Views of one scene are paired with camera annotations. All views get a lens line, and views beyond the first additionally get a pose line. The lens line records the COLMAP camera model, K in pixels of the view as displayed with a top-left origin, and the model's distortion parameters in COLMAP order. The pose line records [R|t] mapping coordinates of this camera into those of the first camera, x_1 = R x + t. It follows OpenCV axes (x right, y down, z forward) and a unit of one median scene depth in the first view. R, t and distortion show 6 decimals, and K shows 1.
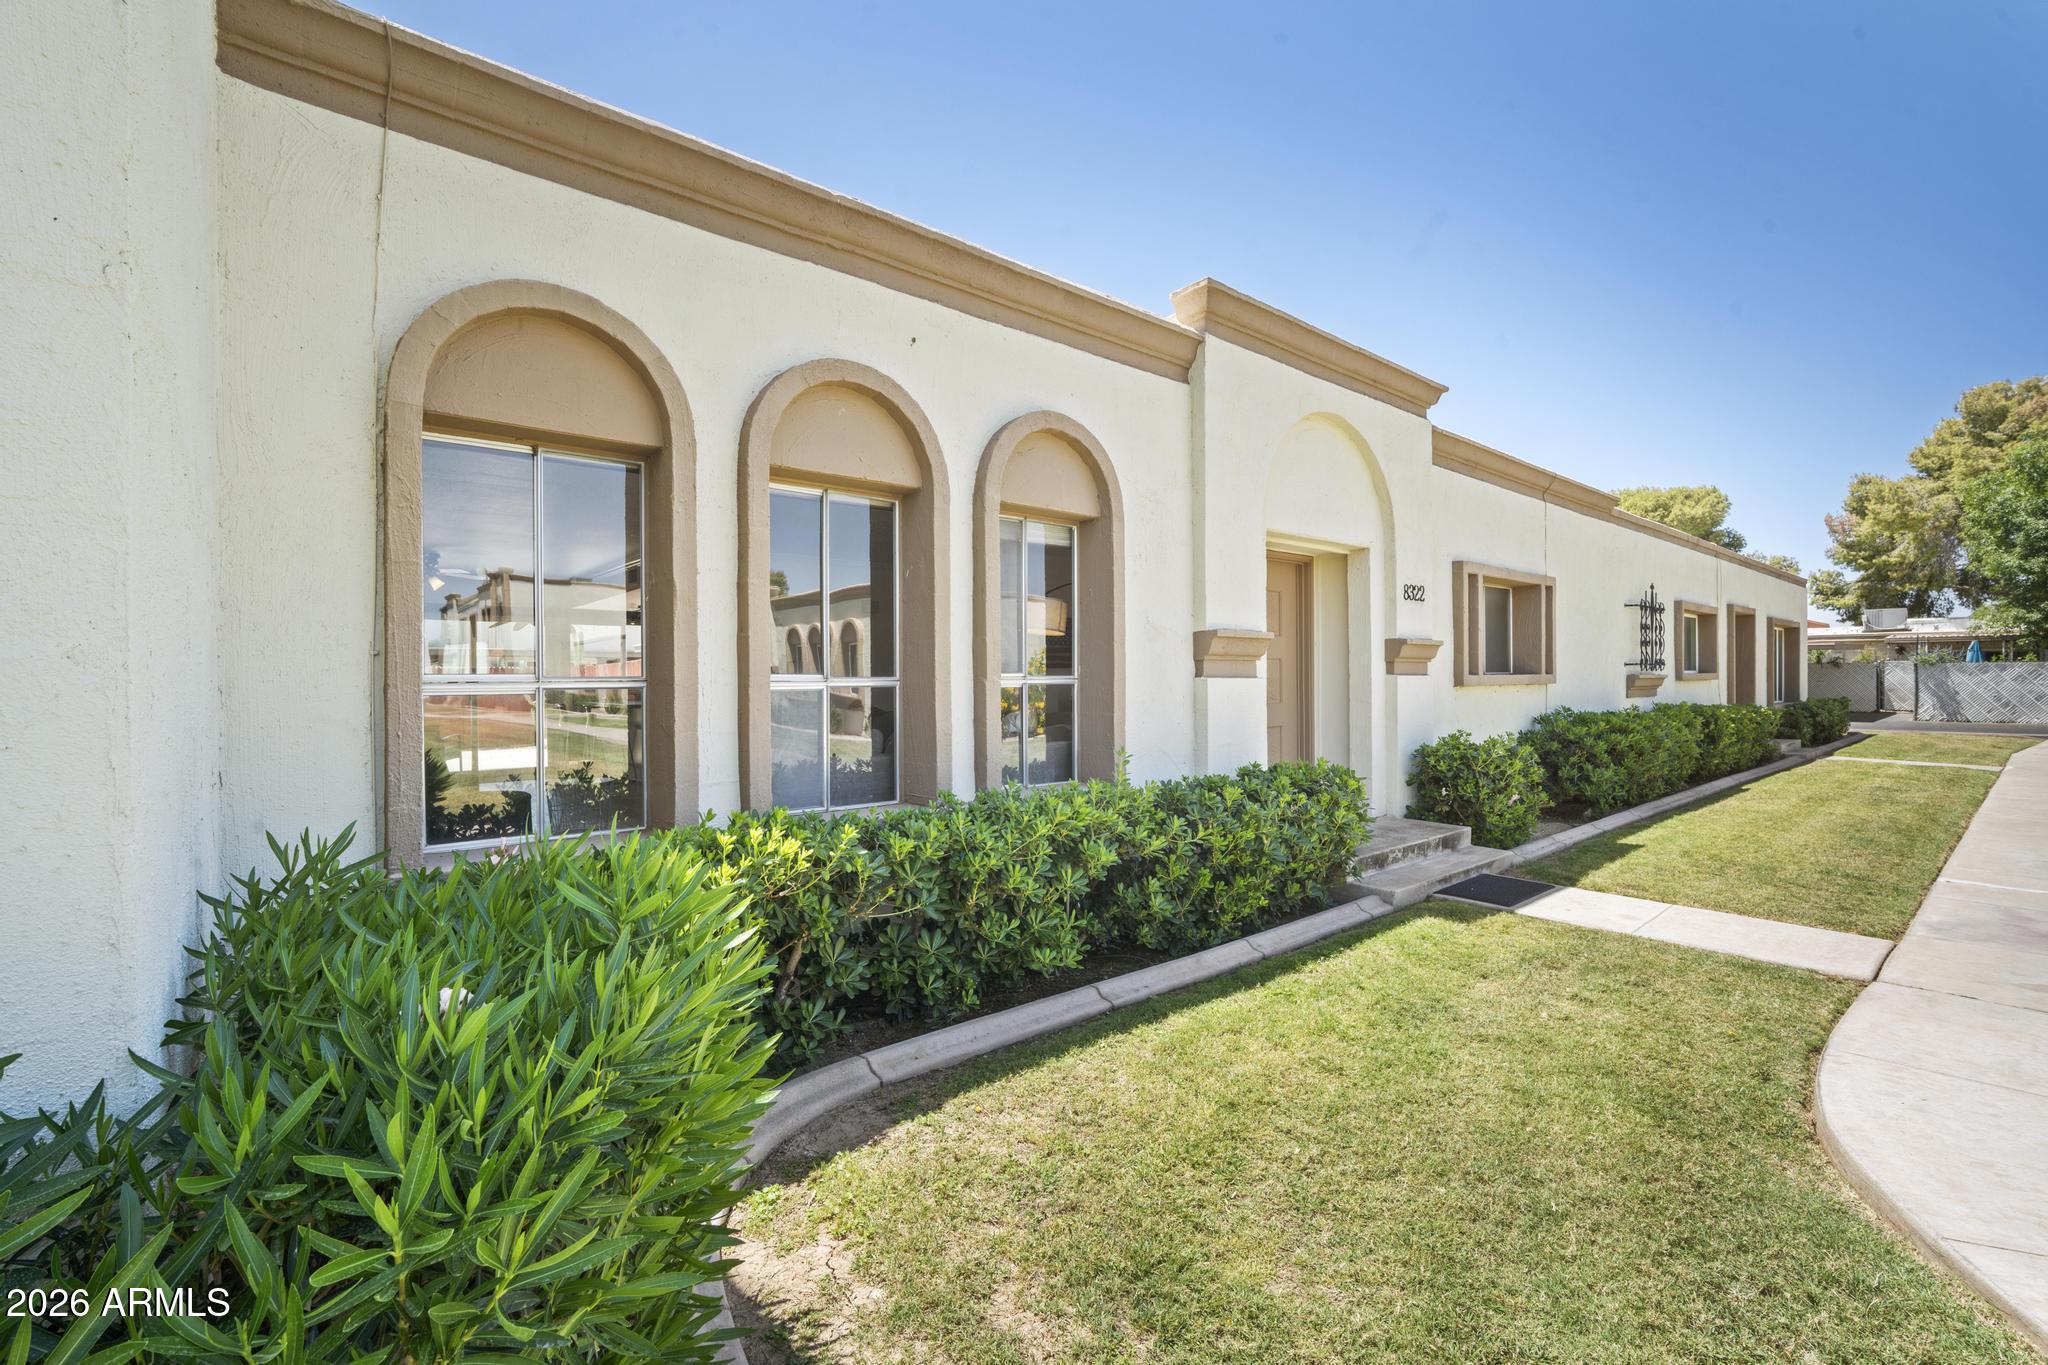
lens RADIAL K [[893.7, 0, 1019.2], [0, 893.7, 685.3], [0, 0, 1]] dist [-0.001564, 0.000185]
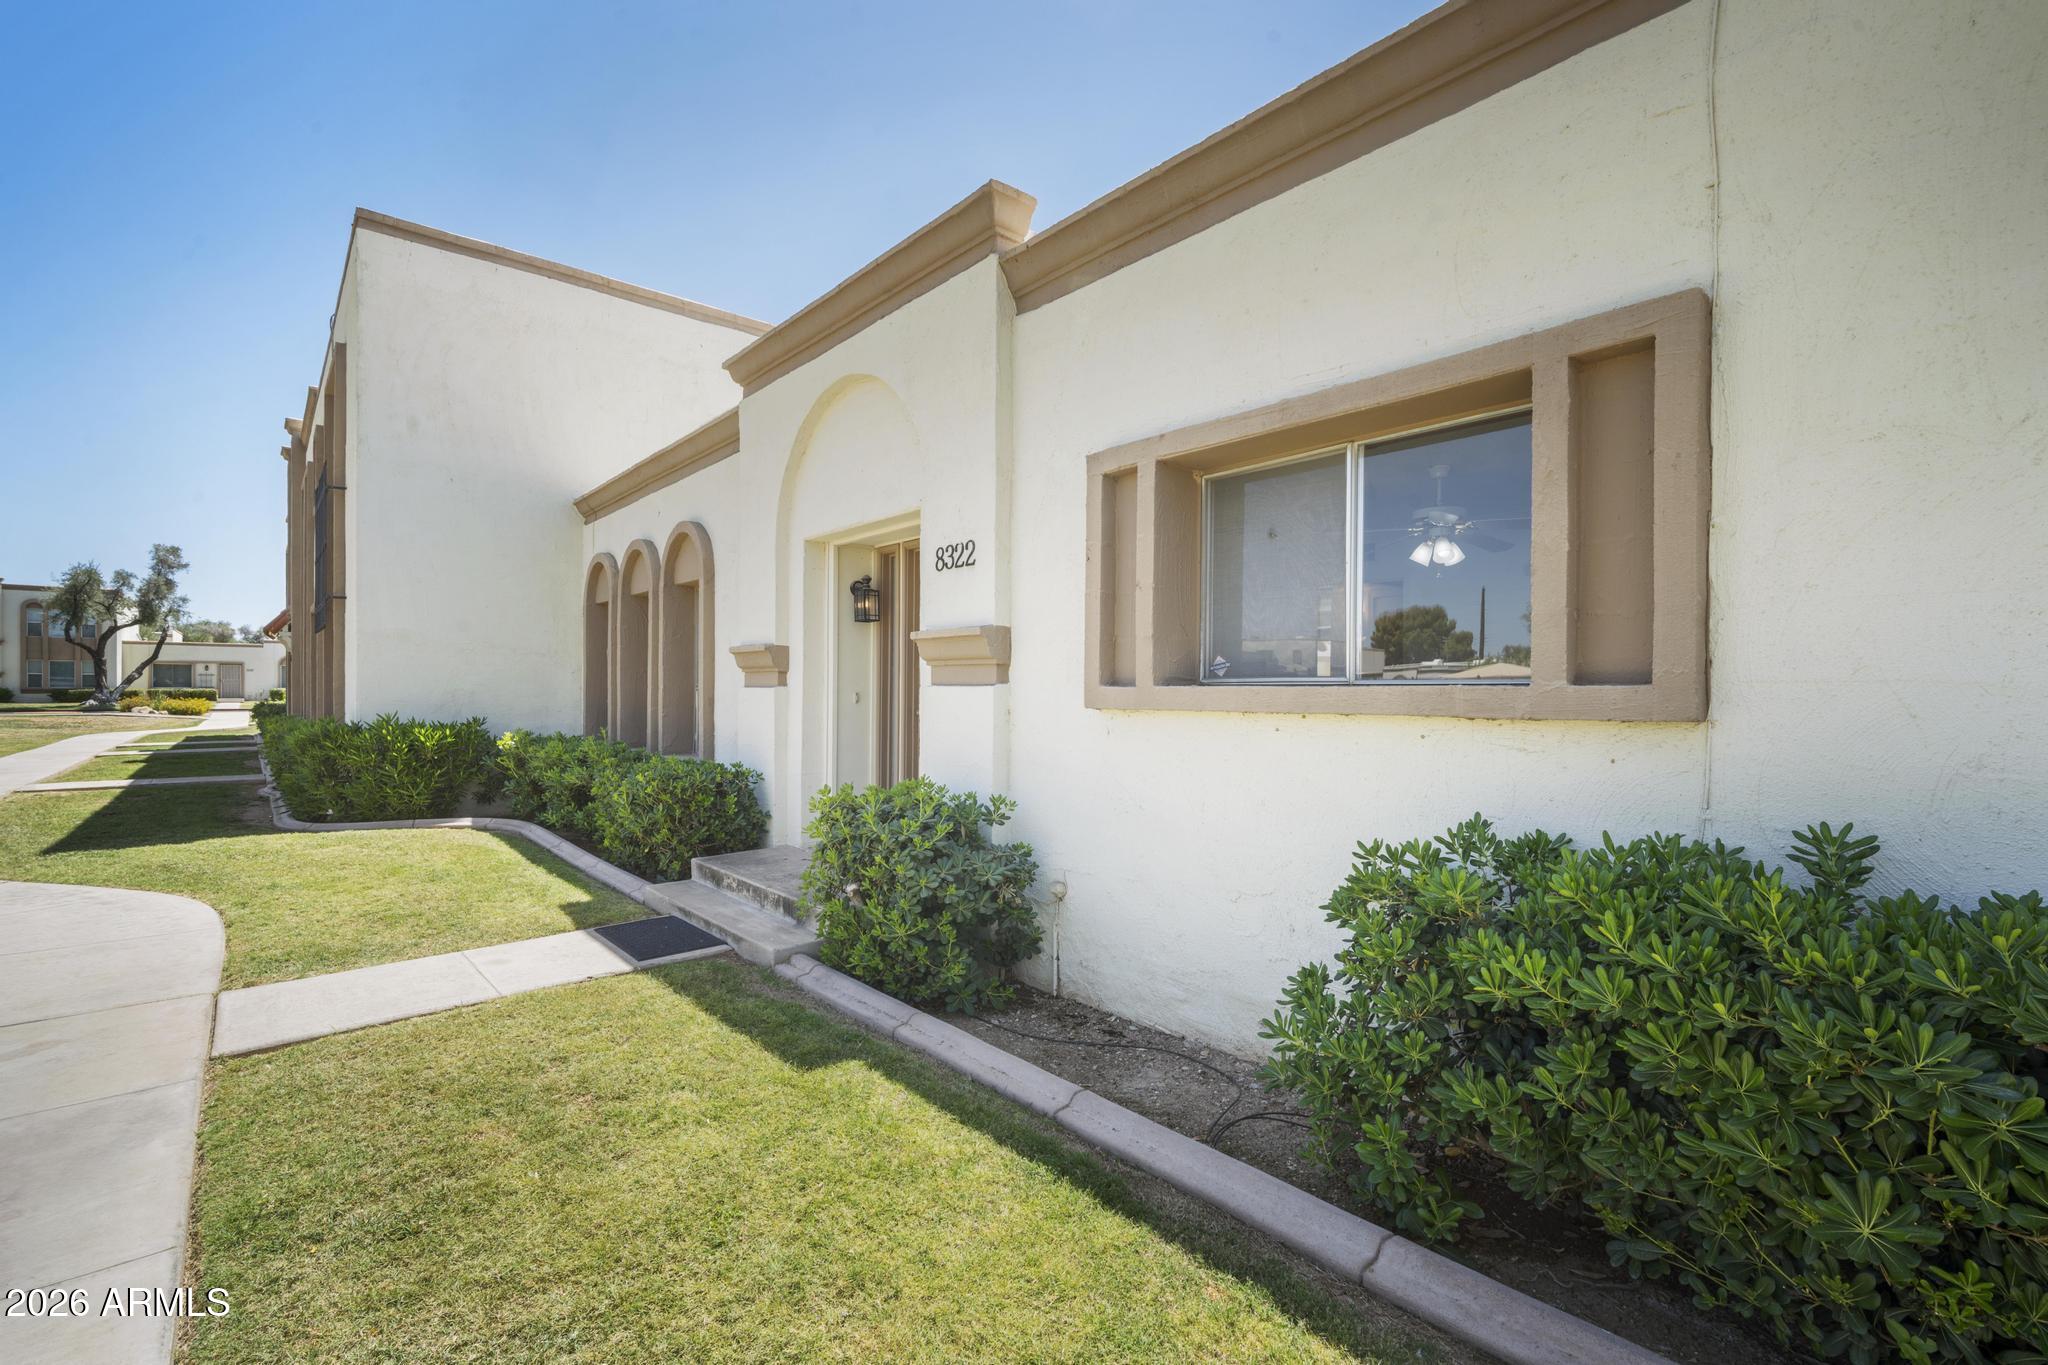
lens RADIAL K [[893.7, 0, 1019.2], [0, 893.7, 685.3], [0, 0, 1]] dist [-0.001564, 0.000185]
pose [[-0.015252, 0.003190, -0.999879, 1.415563], [-0.013113, 0.999908, 0.003390, -0.018851], [0.999798, 0.013163, -0.015209, 1.392495]]
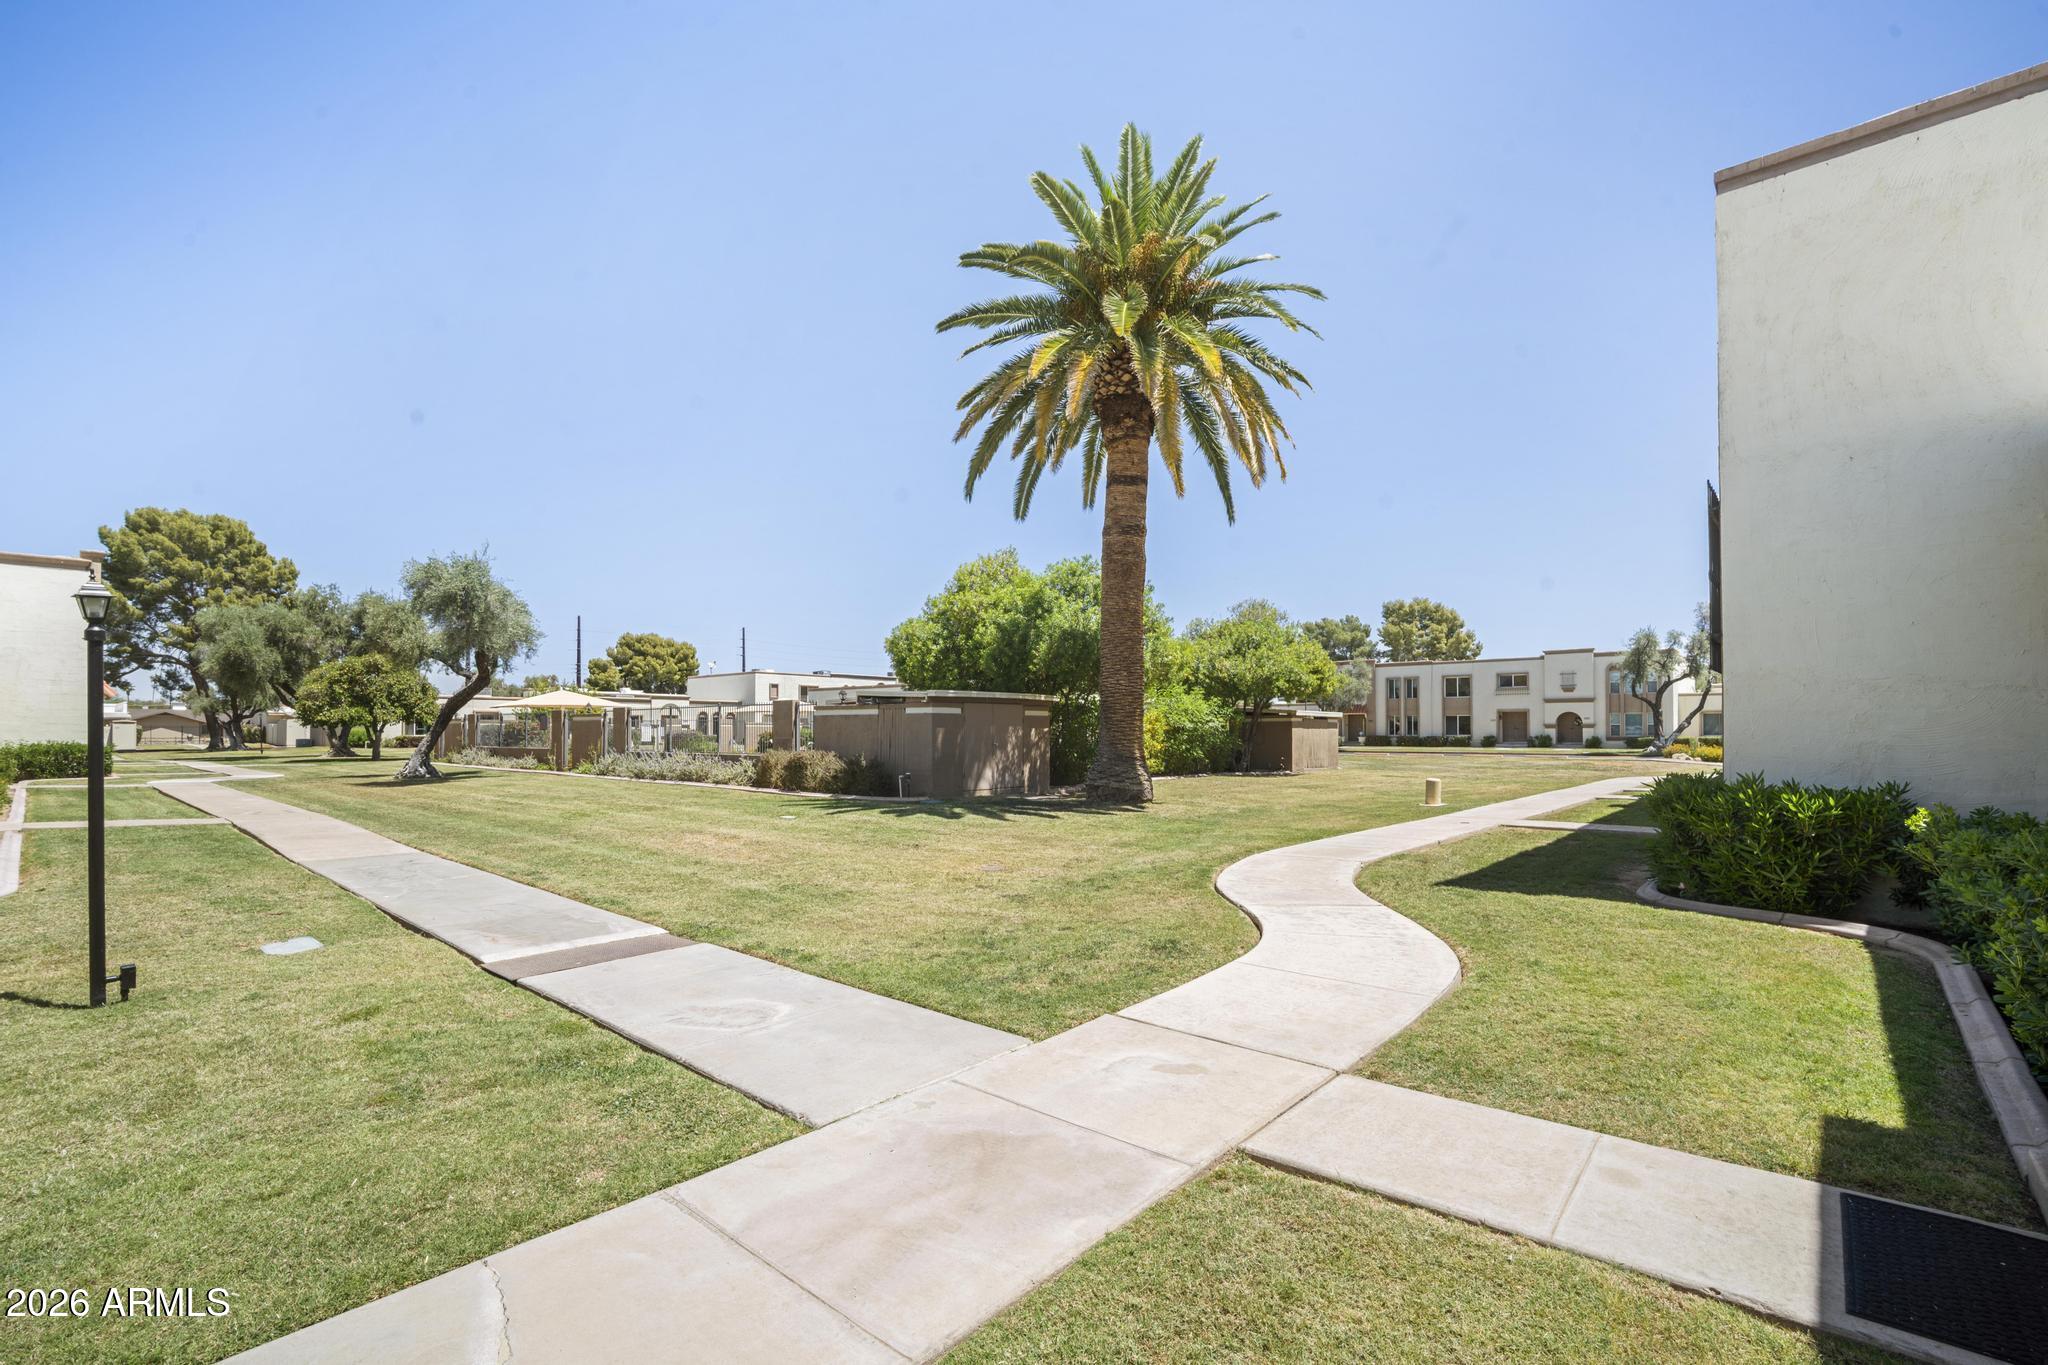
lens RADIAL K [[906.8, 0, 1027.9], [0, 906.8, 720.3], [0, 0, 1]] dist [-0.017713, 0.006171]
pose [[-0.993064, 0.008417, -0.117276, 1.030015], [0.009184, 0.999940, -0.006000, -0.024882], [0.117219, -0.007036, -0.993081, 1.392302]]
